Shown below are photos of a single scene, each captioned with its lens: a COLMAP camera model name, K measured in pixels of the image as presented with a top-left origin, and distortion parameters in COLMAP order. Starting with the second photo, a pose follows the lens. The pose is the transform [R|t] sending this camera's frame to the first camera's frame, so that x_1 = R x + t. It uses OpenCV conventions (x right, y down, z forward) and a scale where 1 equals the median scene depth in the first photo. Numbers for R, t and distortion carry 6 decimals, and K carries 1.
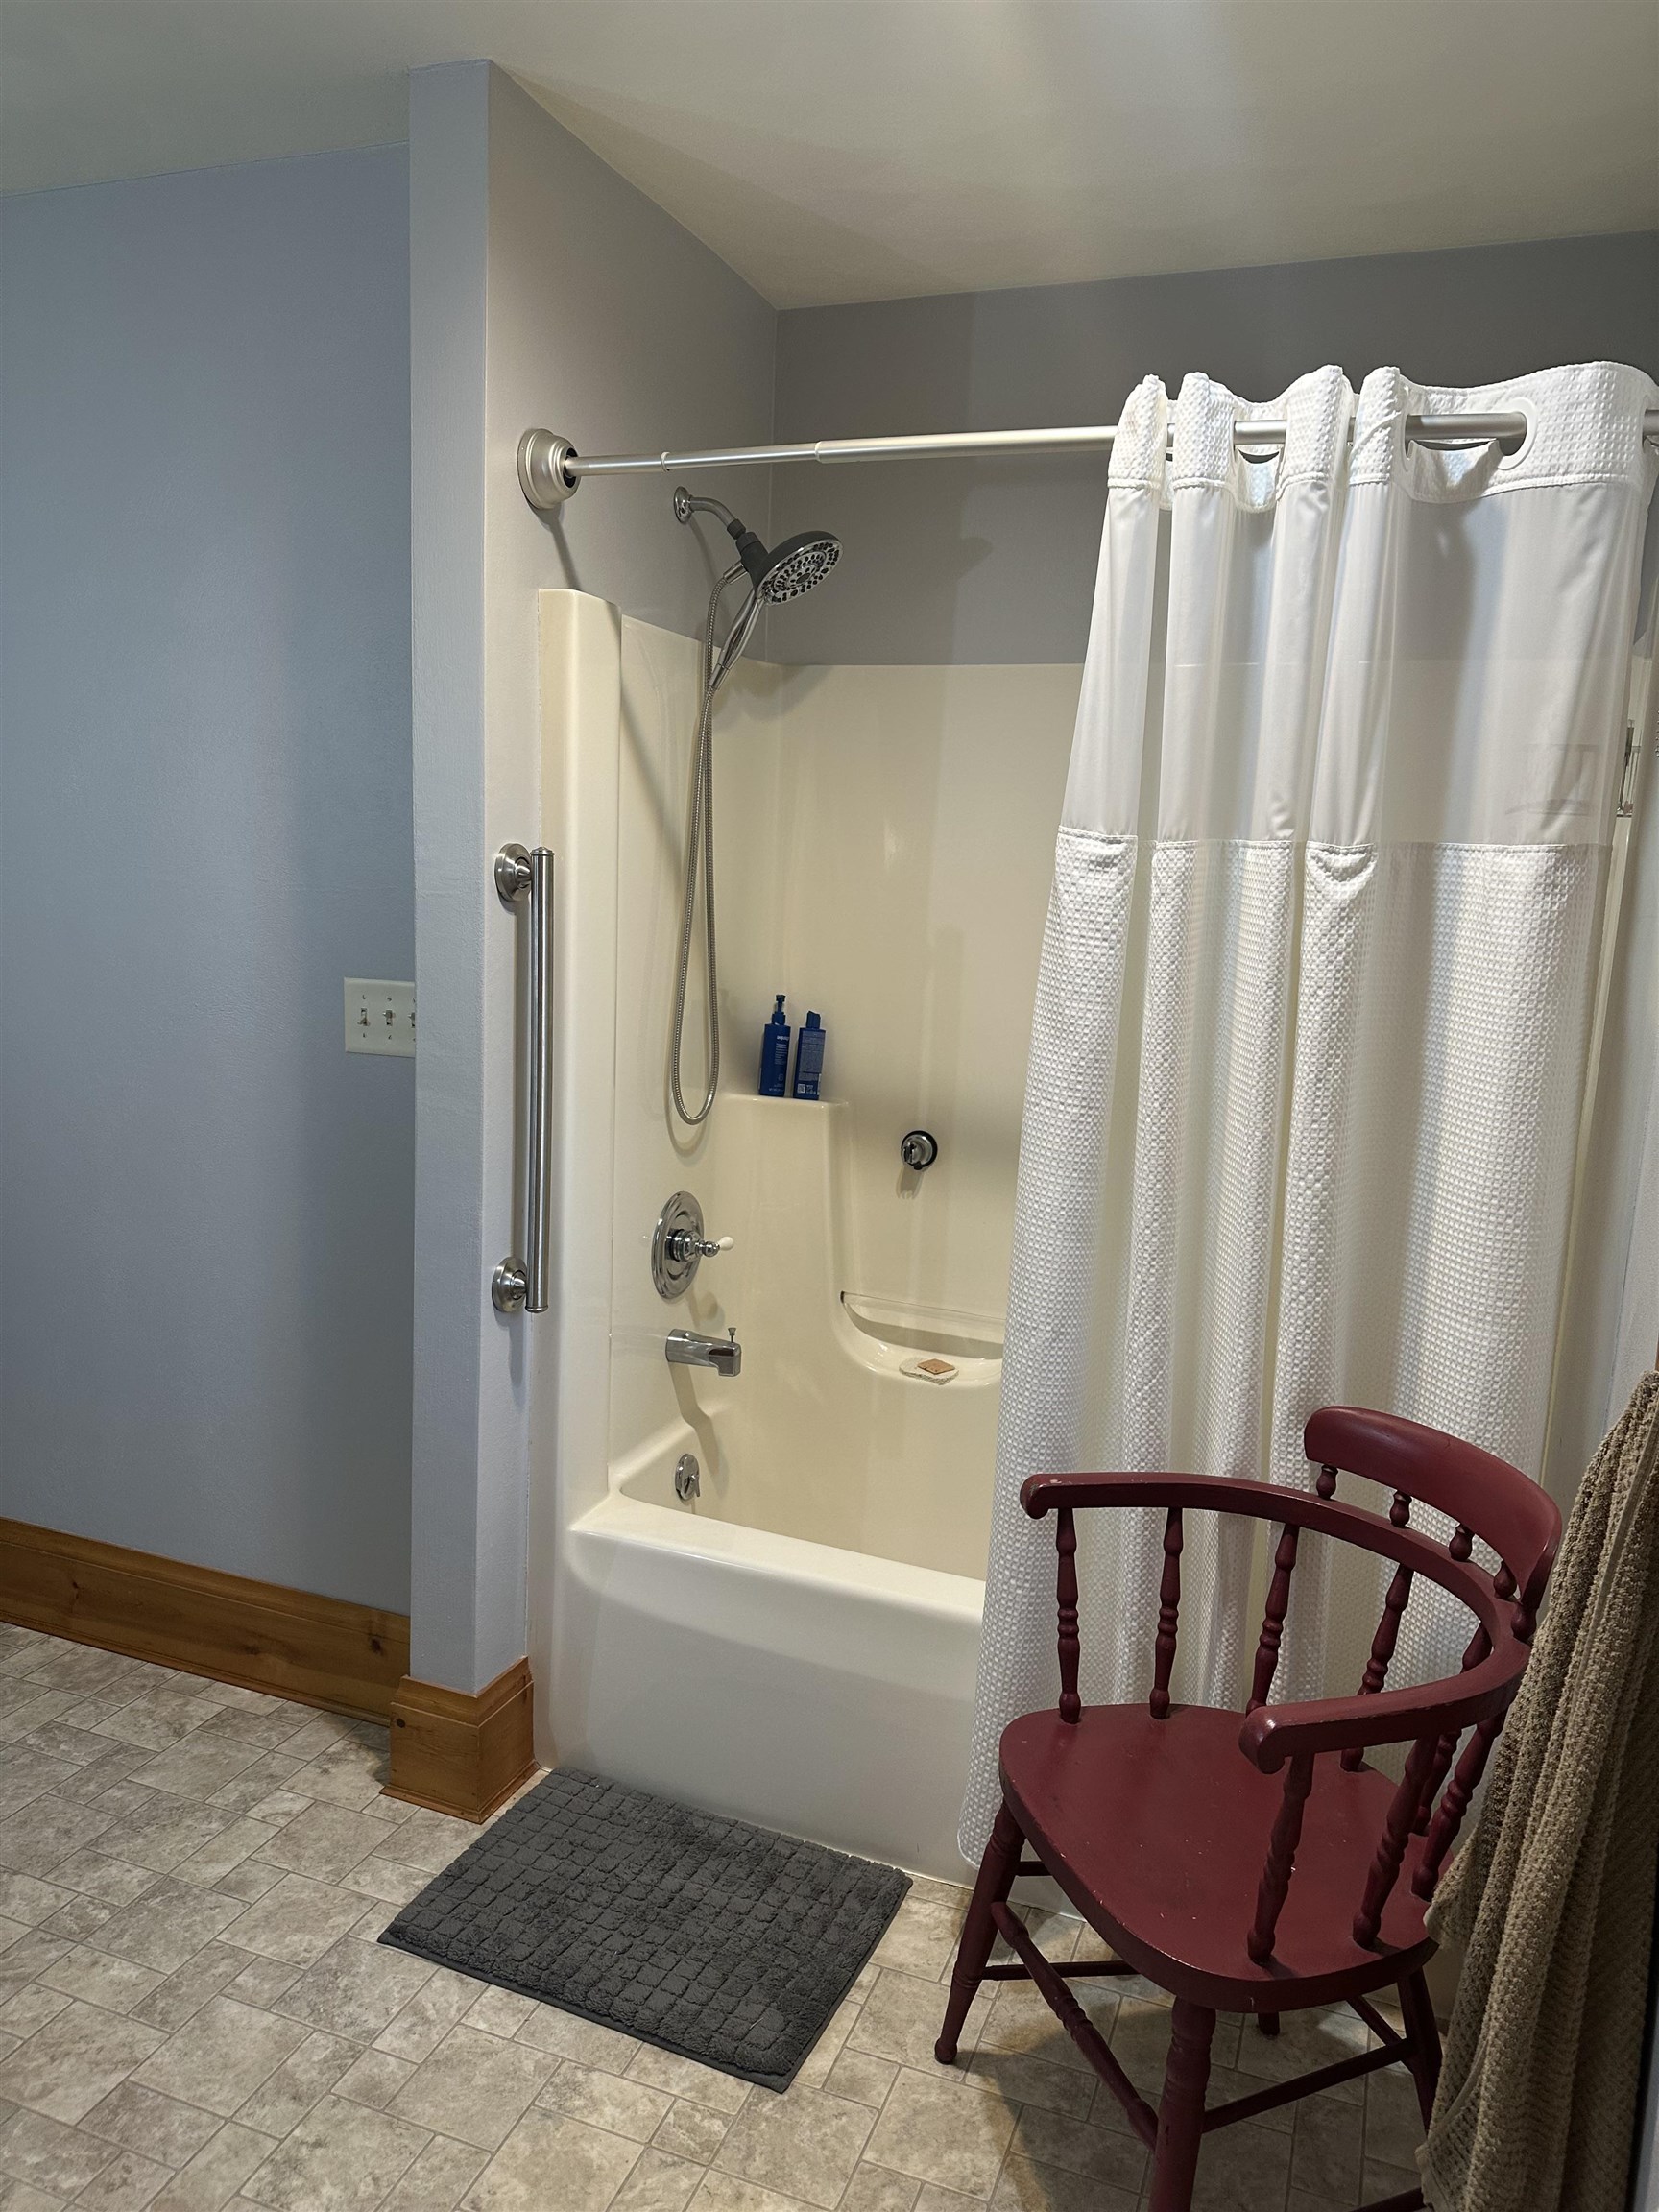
lens RADIAL K [[1550.6, 0, 841.3], [0, 1550.6, 1111.7], [0, 0, 1]] dist [0.046481, -0.037224]
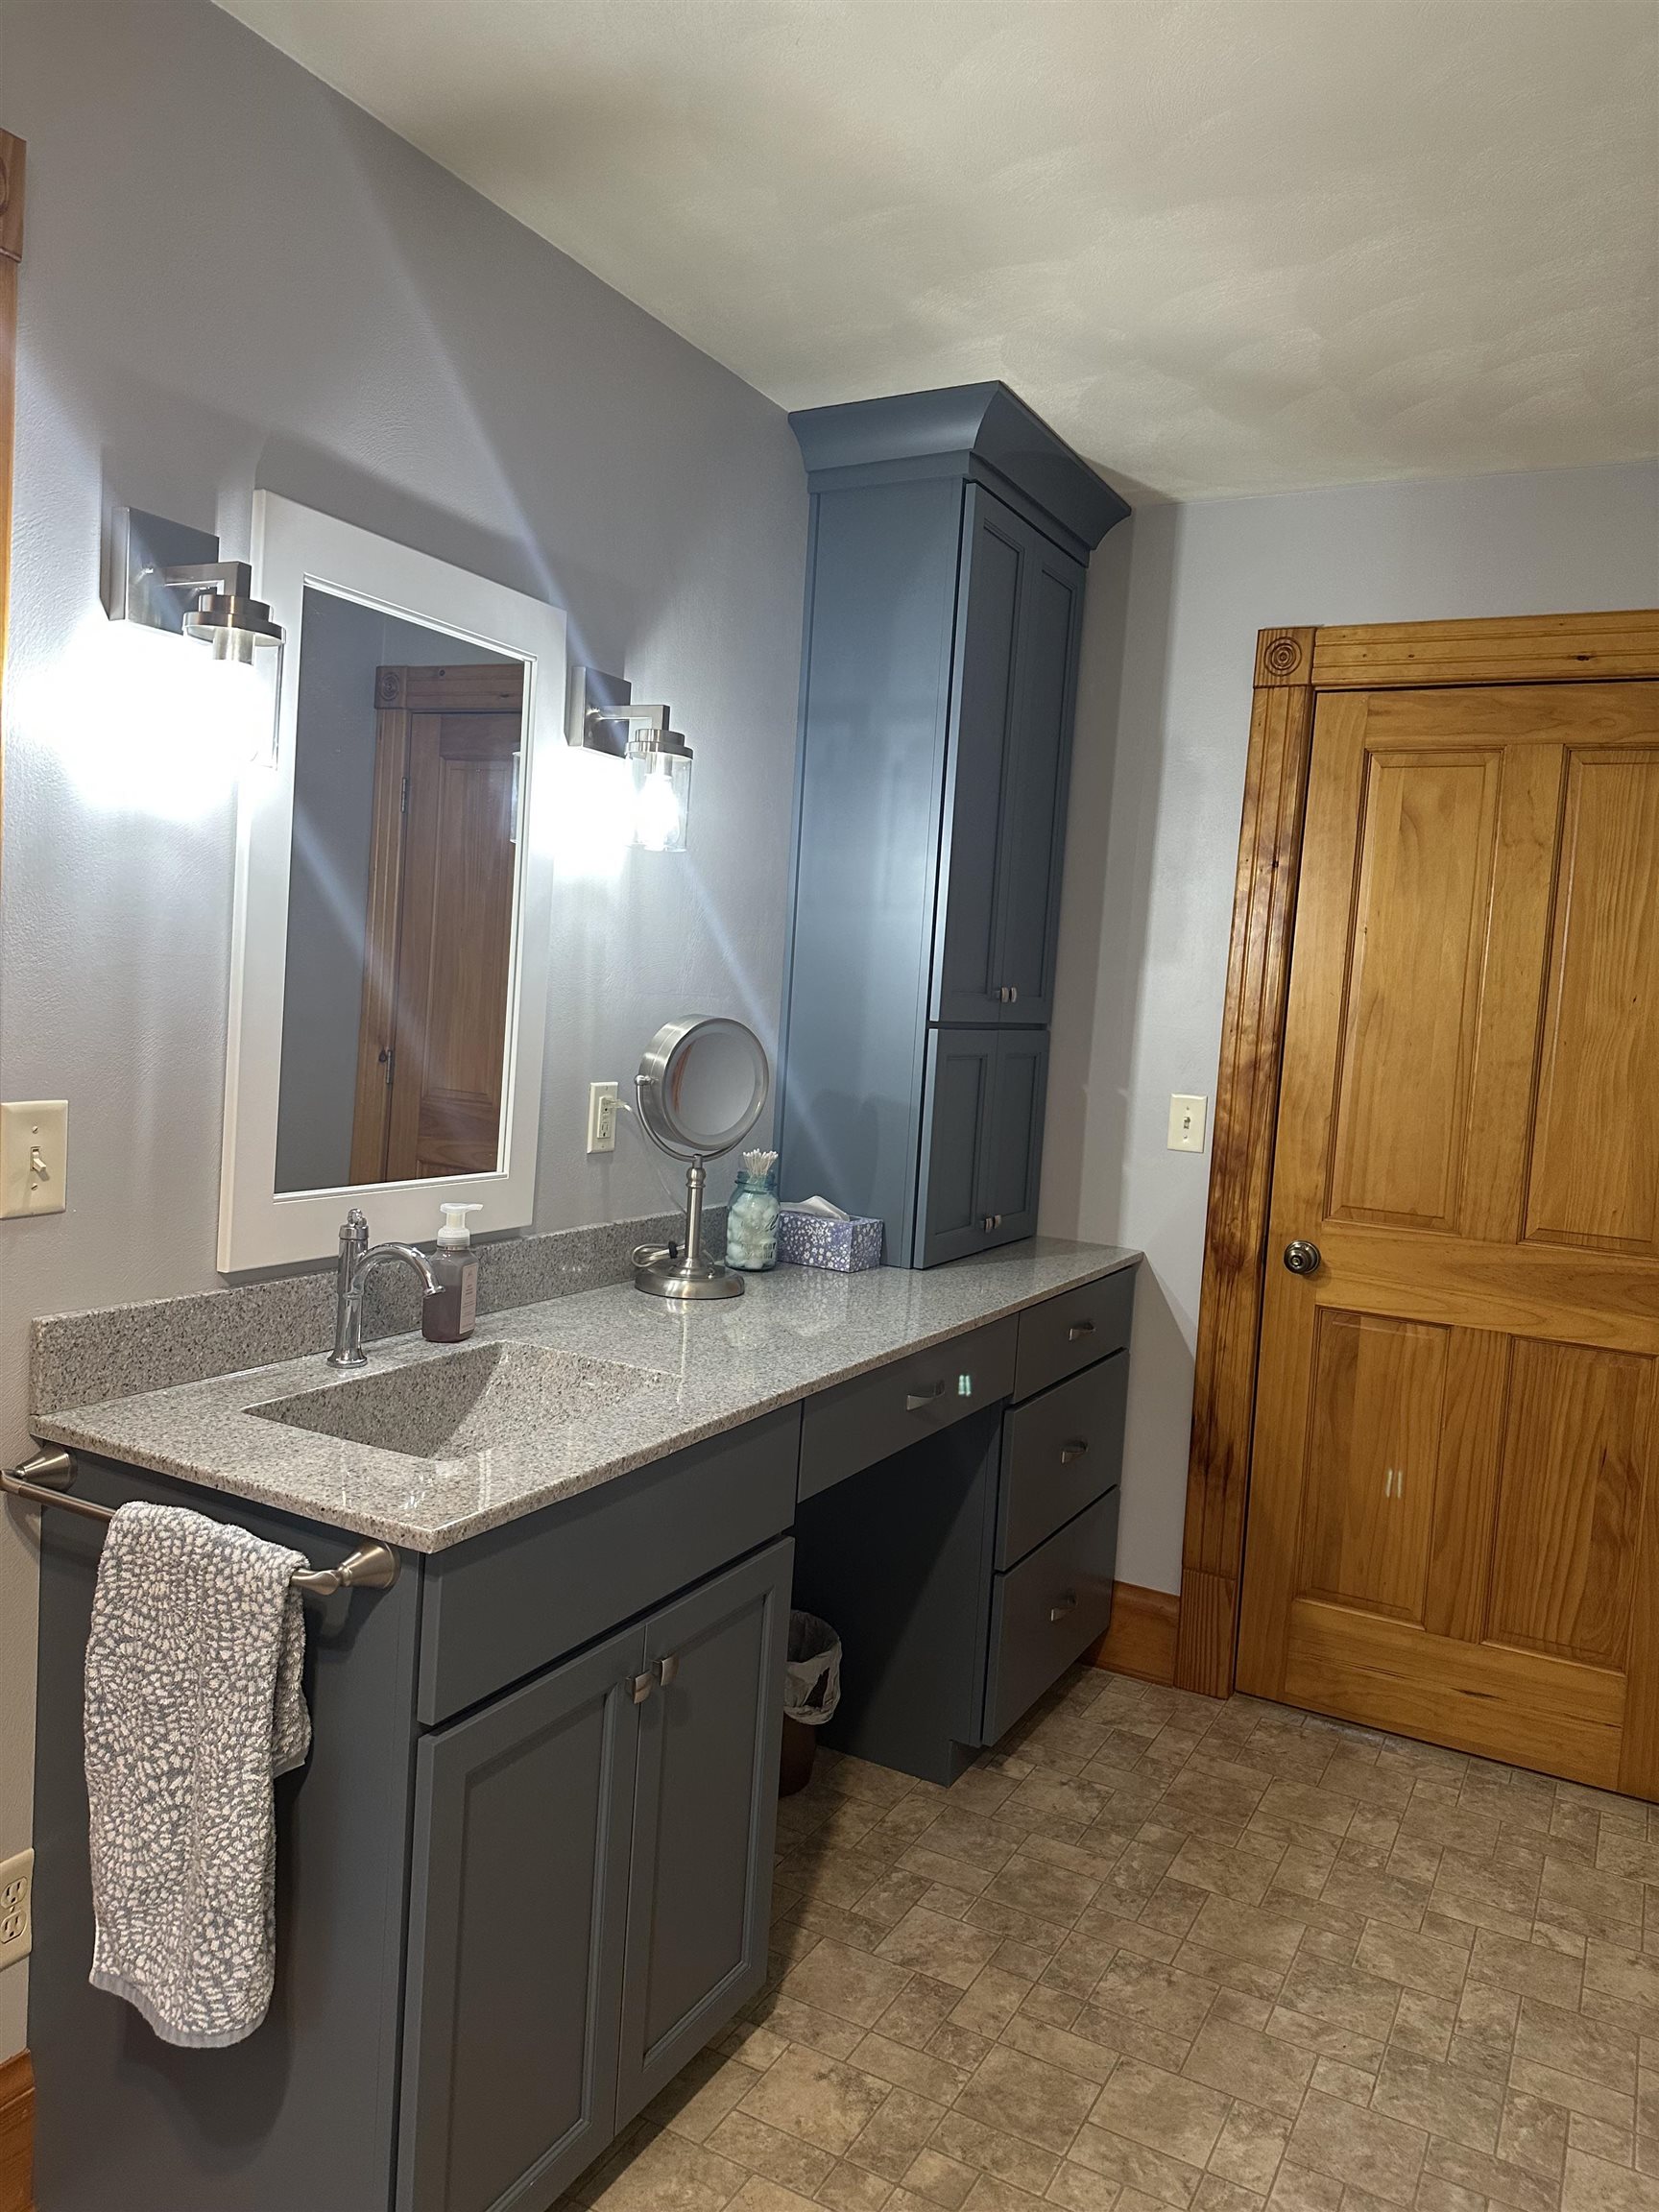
lens RADIAL K [[1550.6, 0, 841.4], [0, 1550.6, 1099.0], [0, 0, 1]] dist [0.046481, -0.037224]
pose [[-0.139575, 0.018804, -0.990033, 0.928804], [-0.213879, 0.975646, 0.048684, -0.066447], [0.966837, 0.218542, -0.132154, 0.696241]]
